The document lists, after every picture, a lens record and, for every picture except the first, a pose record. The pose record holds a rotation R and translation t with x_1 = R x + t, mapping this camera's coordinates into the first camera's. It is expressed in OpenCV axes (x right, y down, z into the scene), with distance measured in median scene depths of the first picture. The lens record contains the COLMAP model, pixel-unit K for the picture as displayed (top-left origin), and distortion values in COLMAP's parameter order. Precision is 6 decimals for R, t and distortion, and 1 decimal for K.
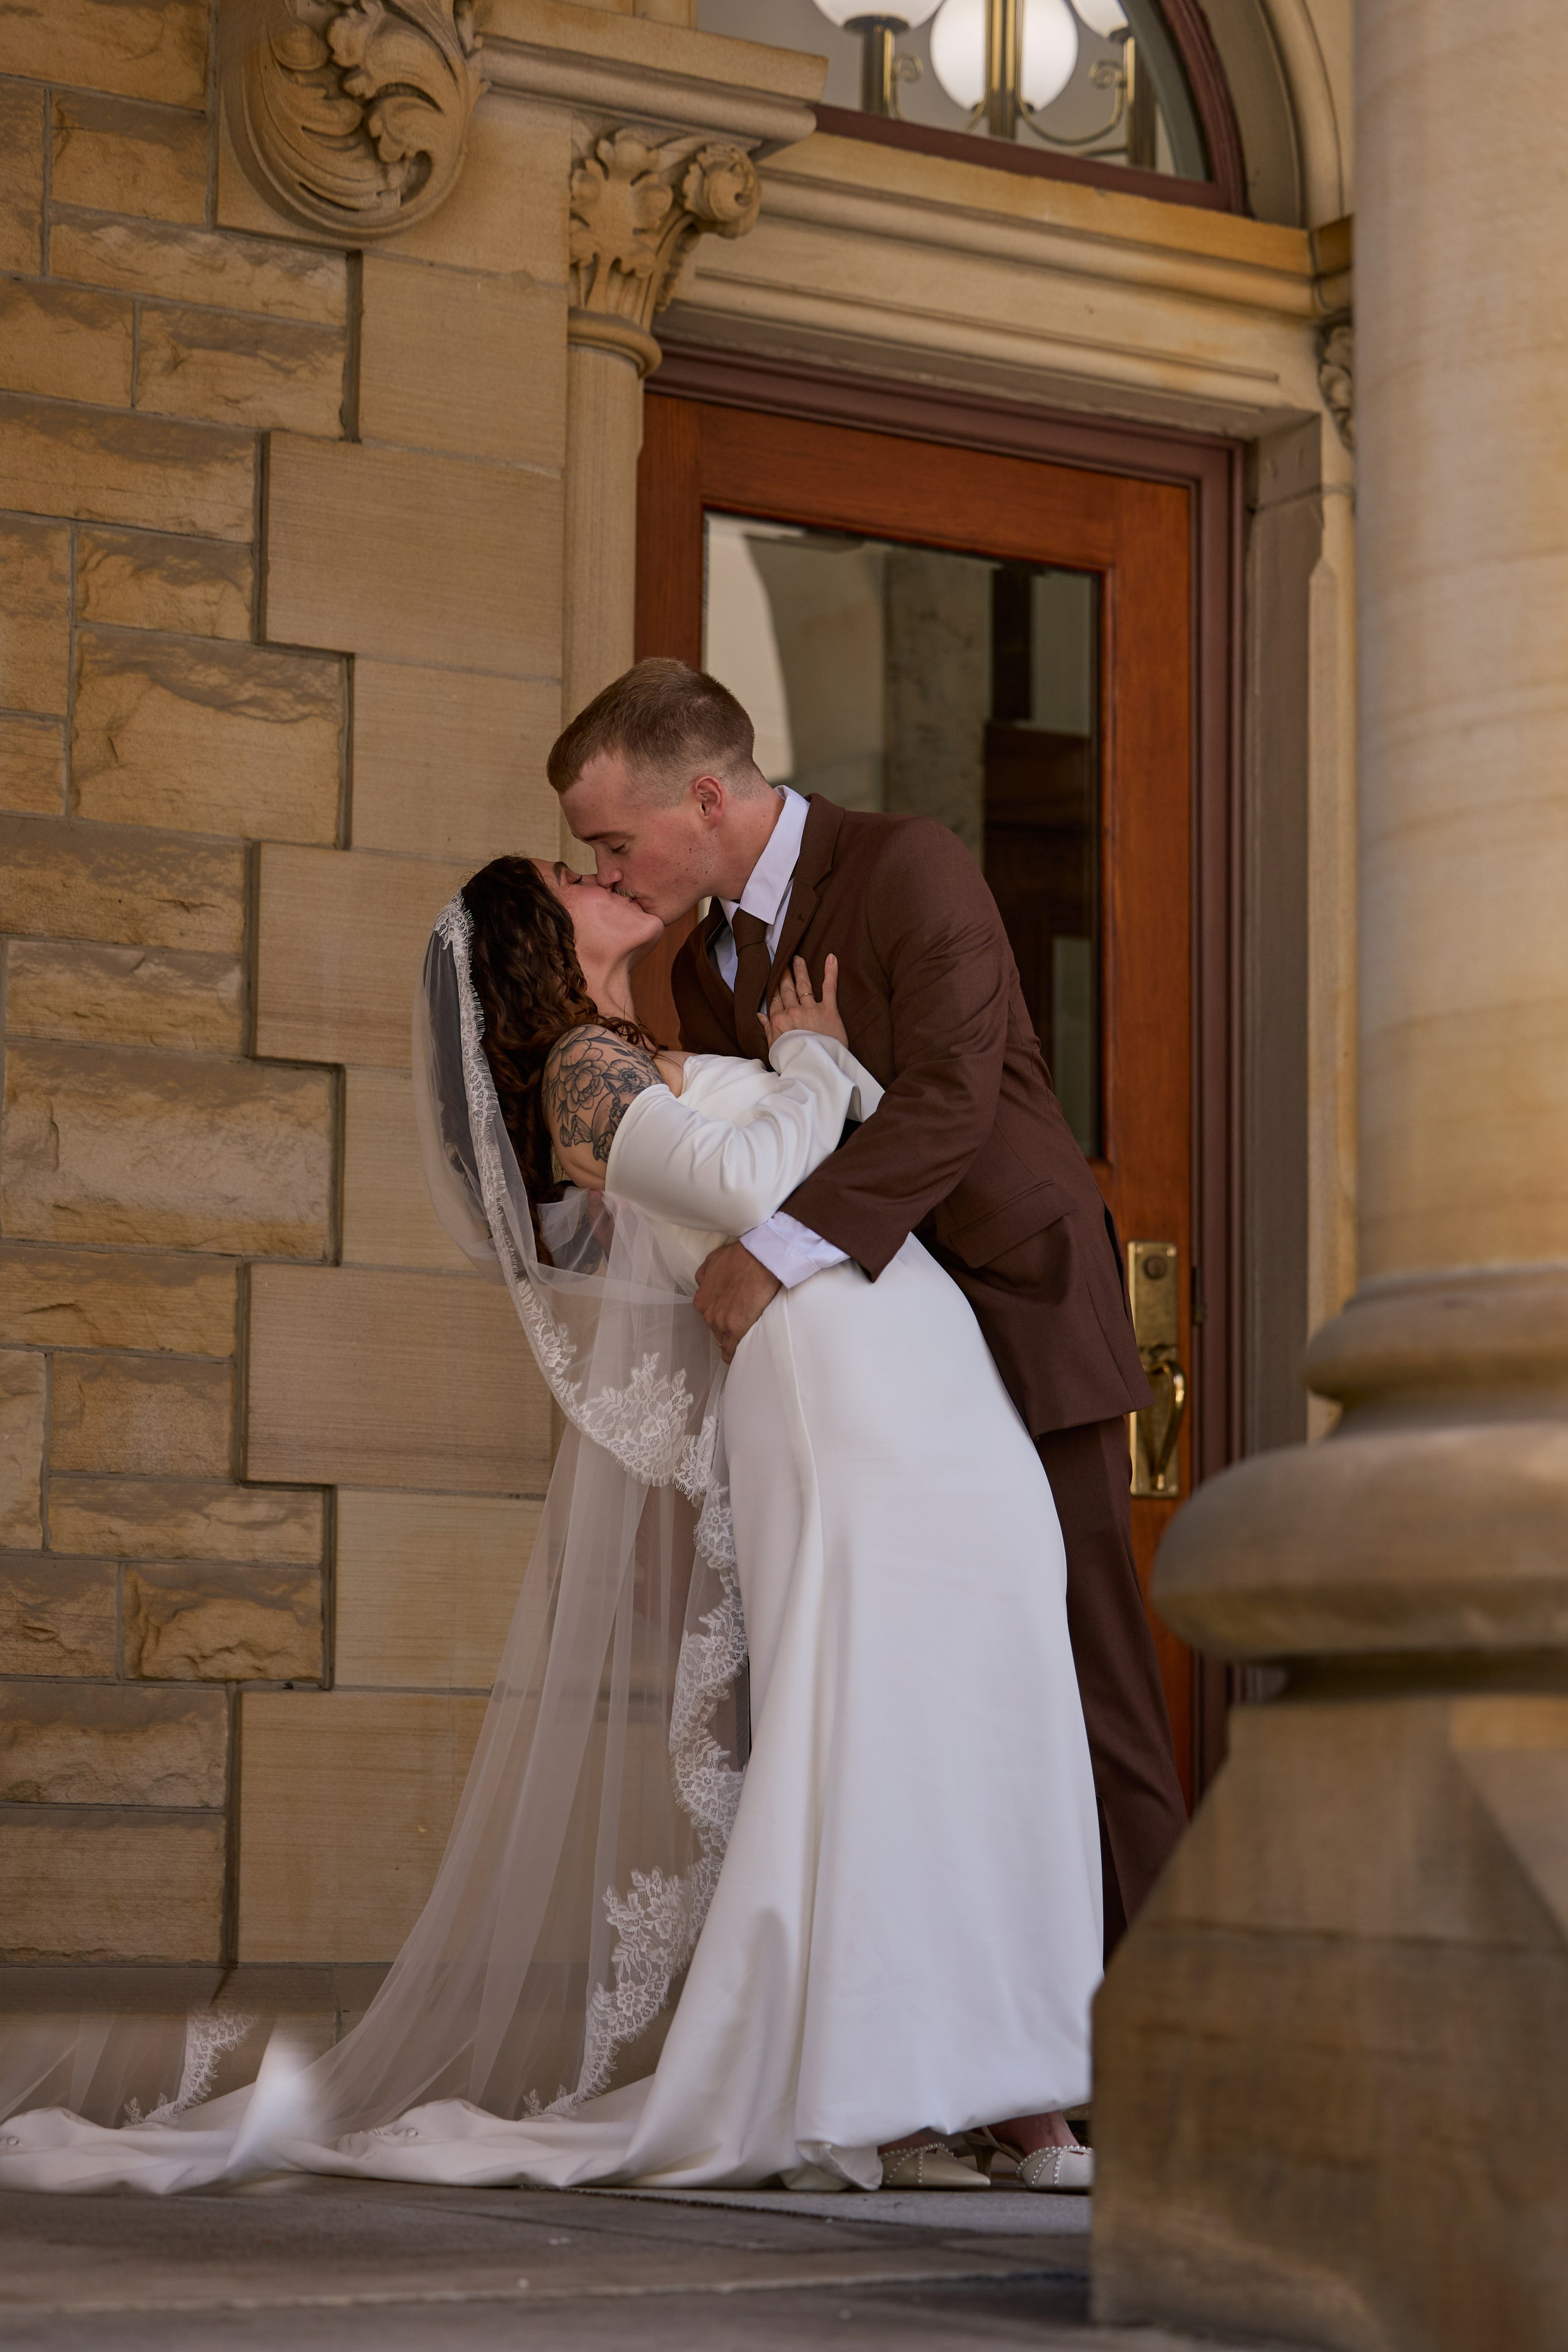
lens RADIAL K [[5309.4, 0, 784.0], [0, 5309.4, 1176.0], [0, 0, 1]] dist [-0.062158, 0.065502]
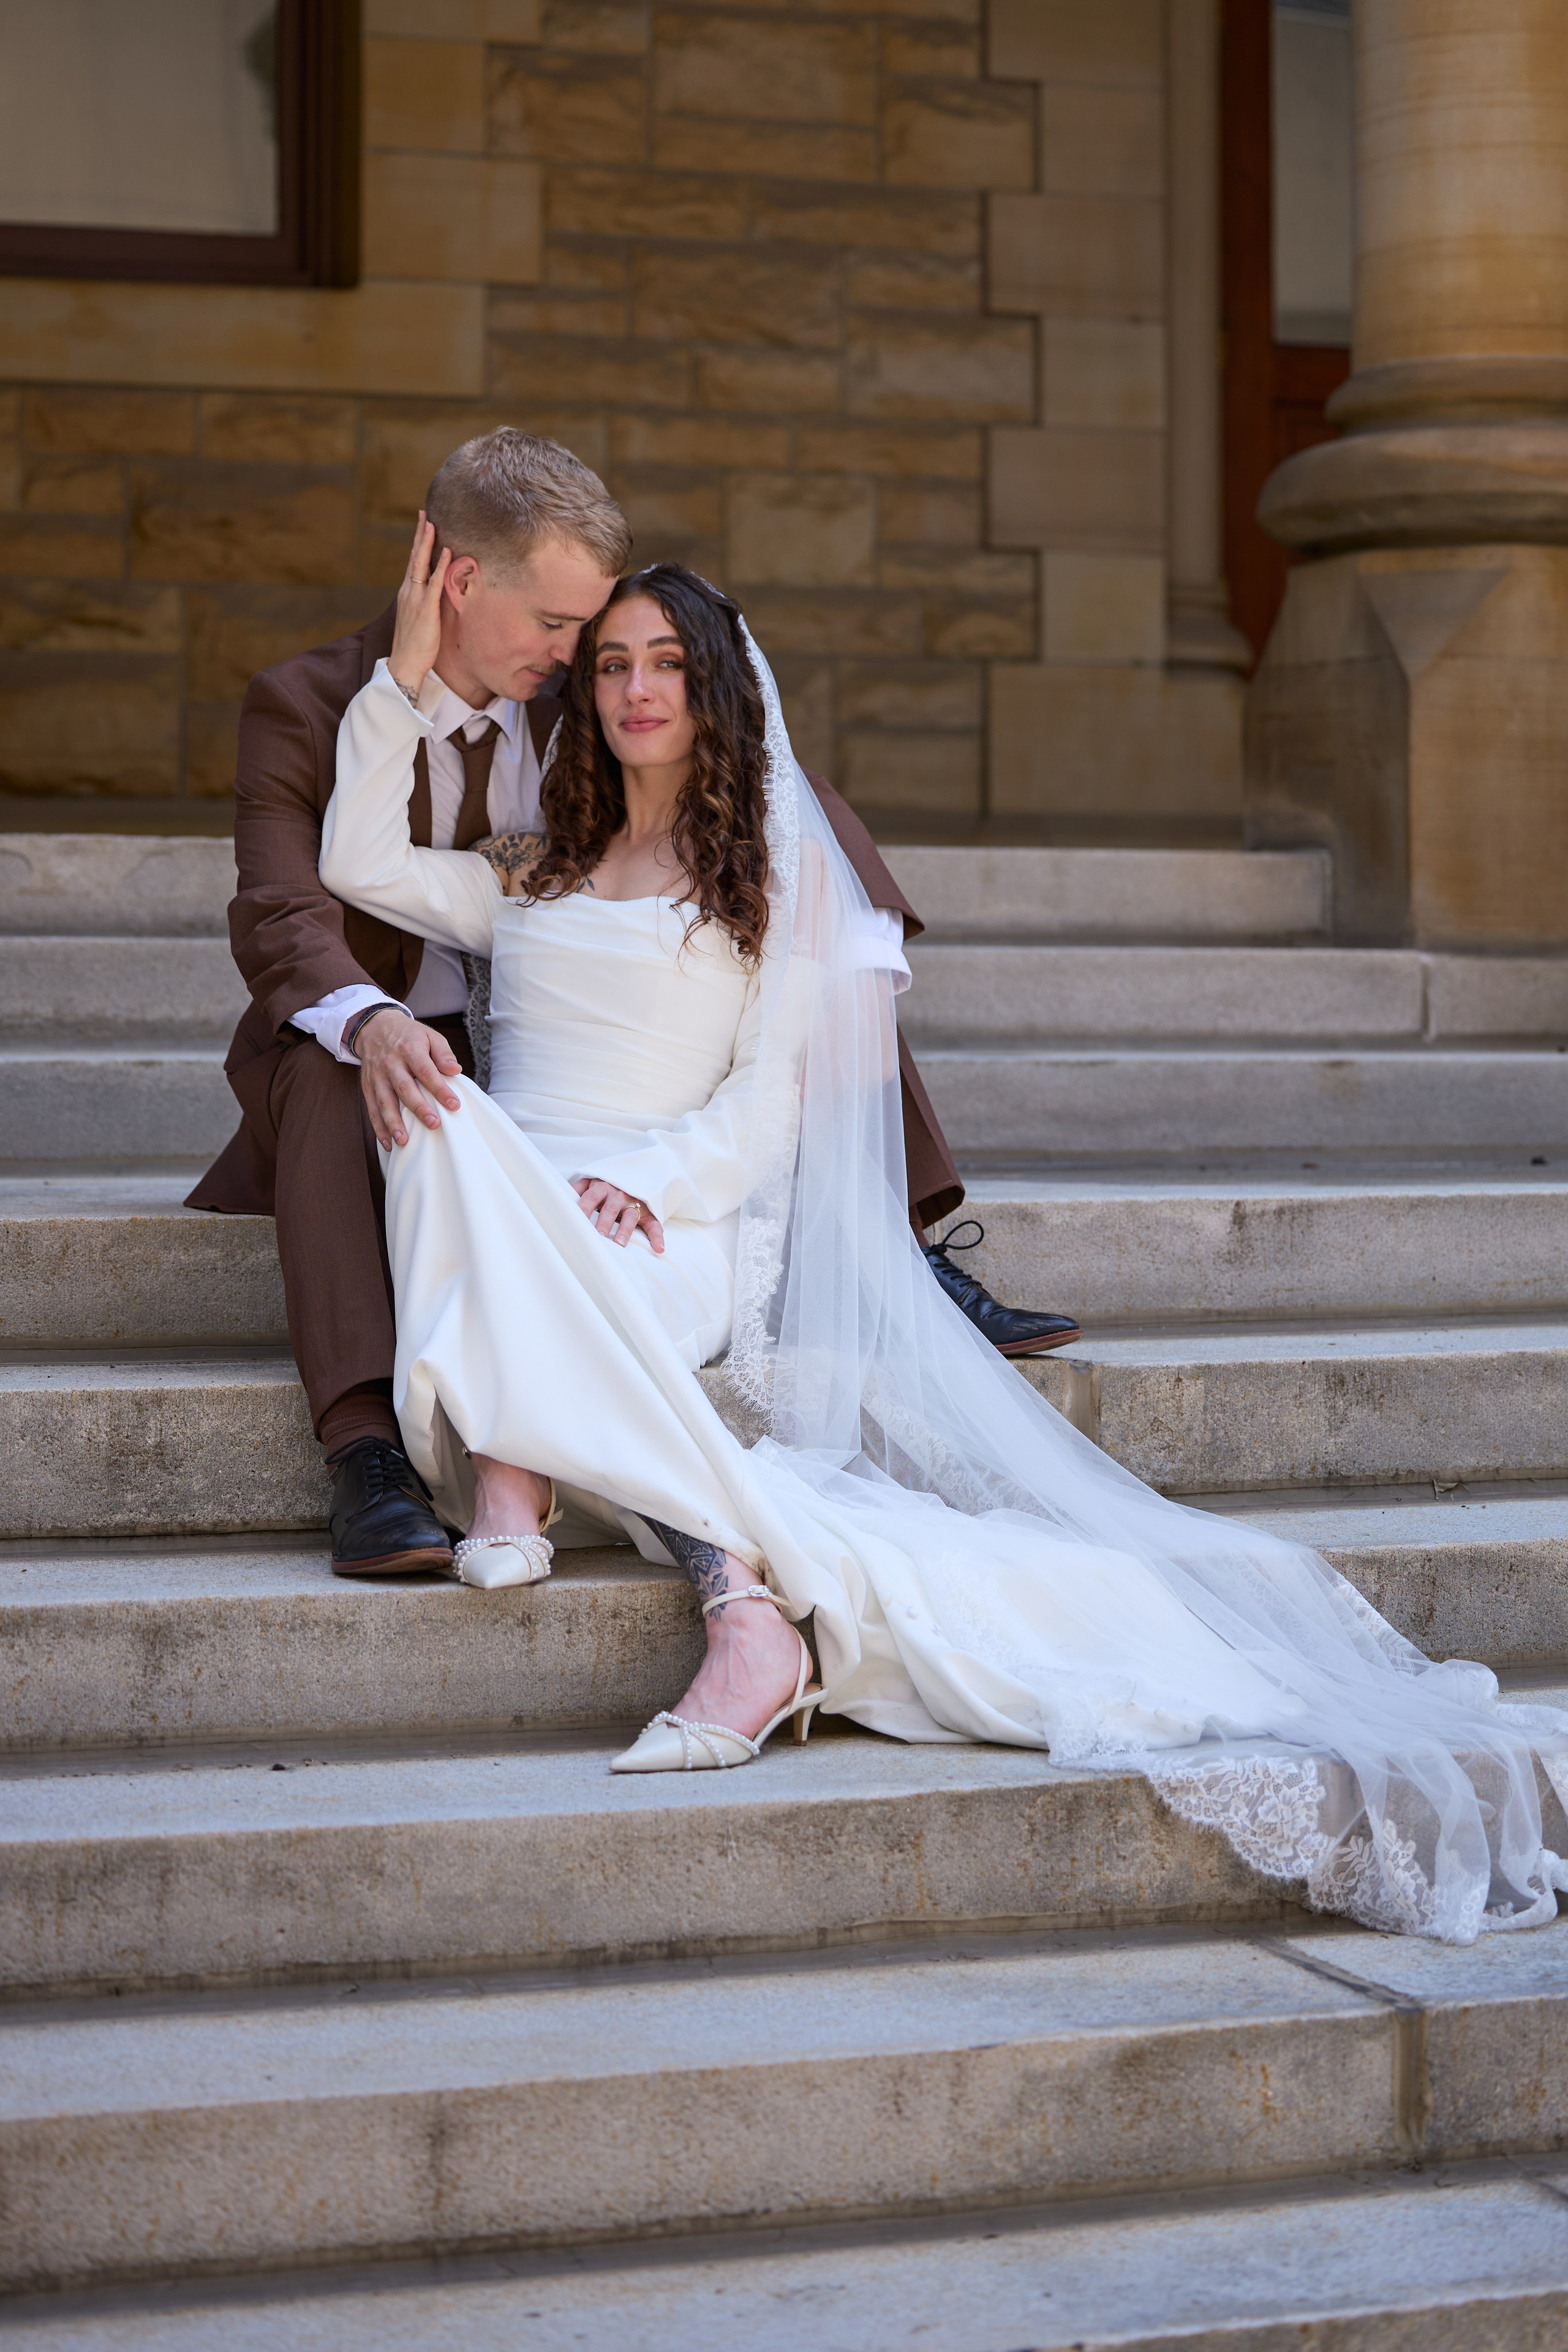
lens RADIAL K [[5325.6, 0, 784.0], [0, 5325.6, 1176.0], [0, 0, 1]] dist [-0.259595, 1.121584]
pose [[0.971046, -0.003673, -0.238866, 0.262389], [0.033253, 0.992226, 0.119926, 0.051172], [0.236569, -0.124397, 0.963619, -0.783398]]
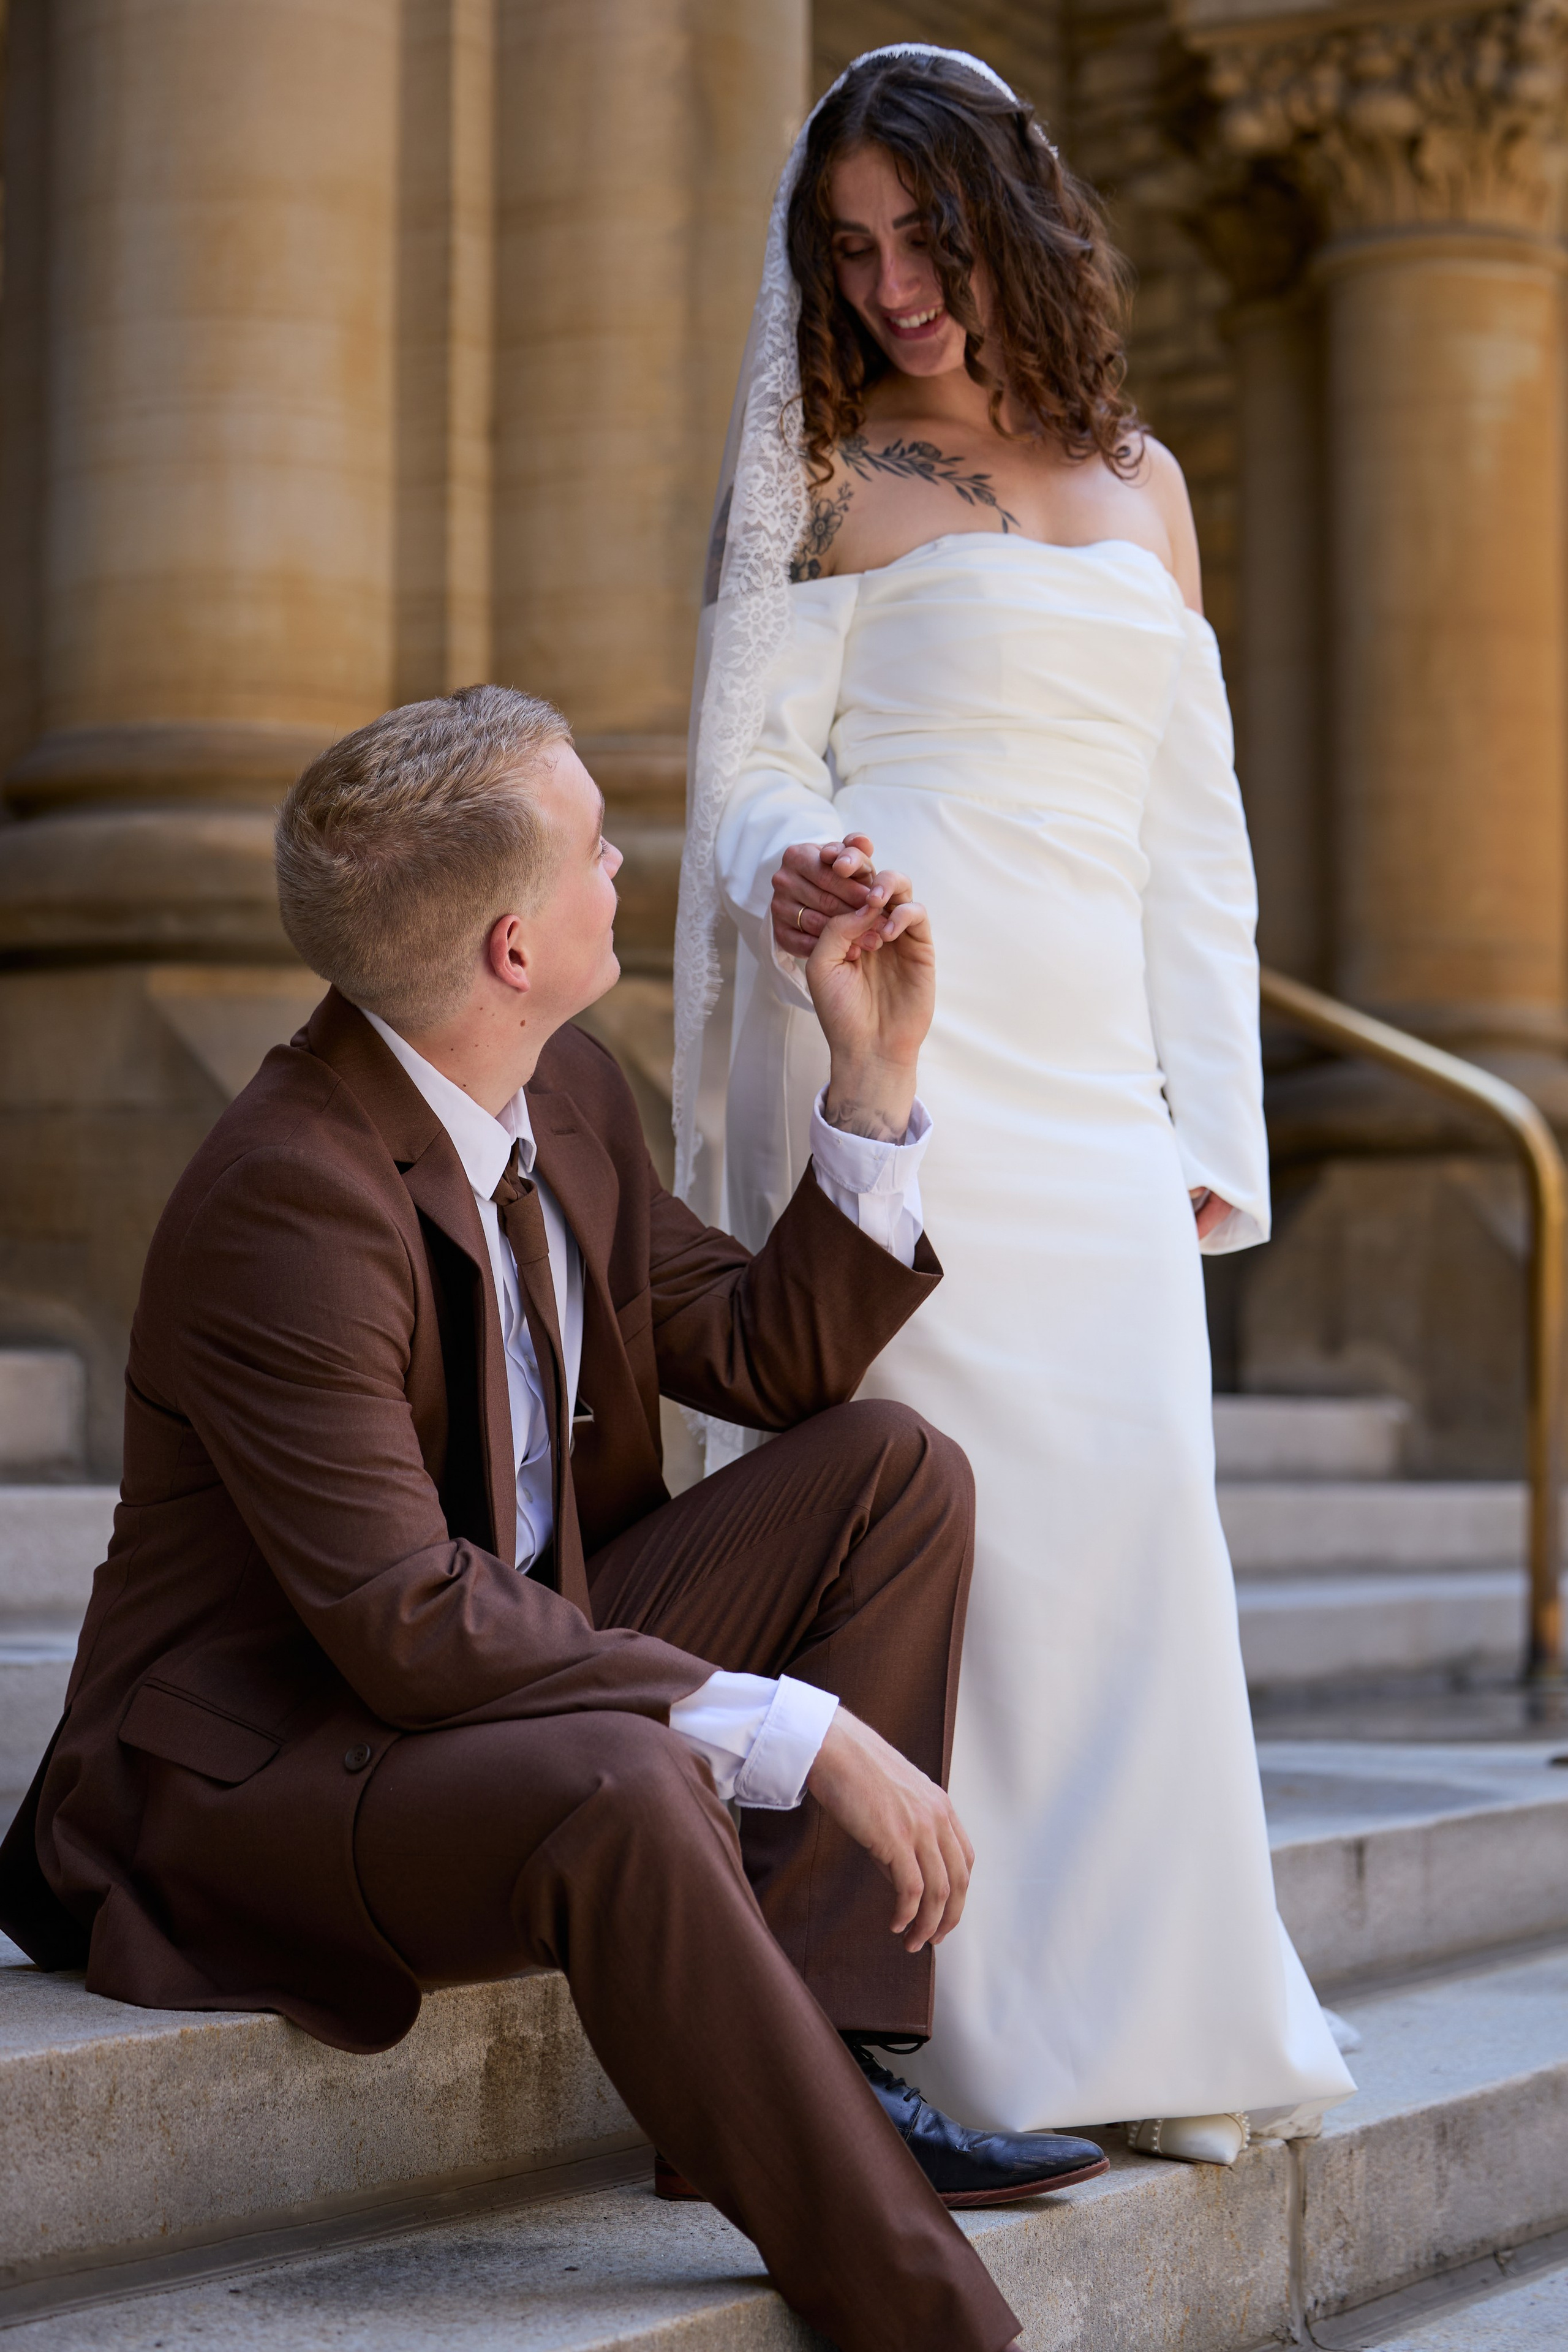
lens RADIAL K [[5325.6, 0, 784.0], [0, 5325.6, 1176.0], [0, 0, 1]] dist [-0.259595, 1.121584]
pose [[0.856777, 0.024562, 0.515101, -0.363476], [-0.053577, 0.997699, 0.041542, 0.051402], [-0.512896, -0.063190, 0.856122, -0.371204]]
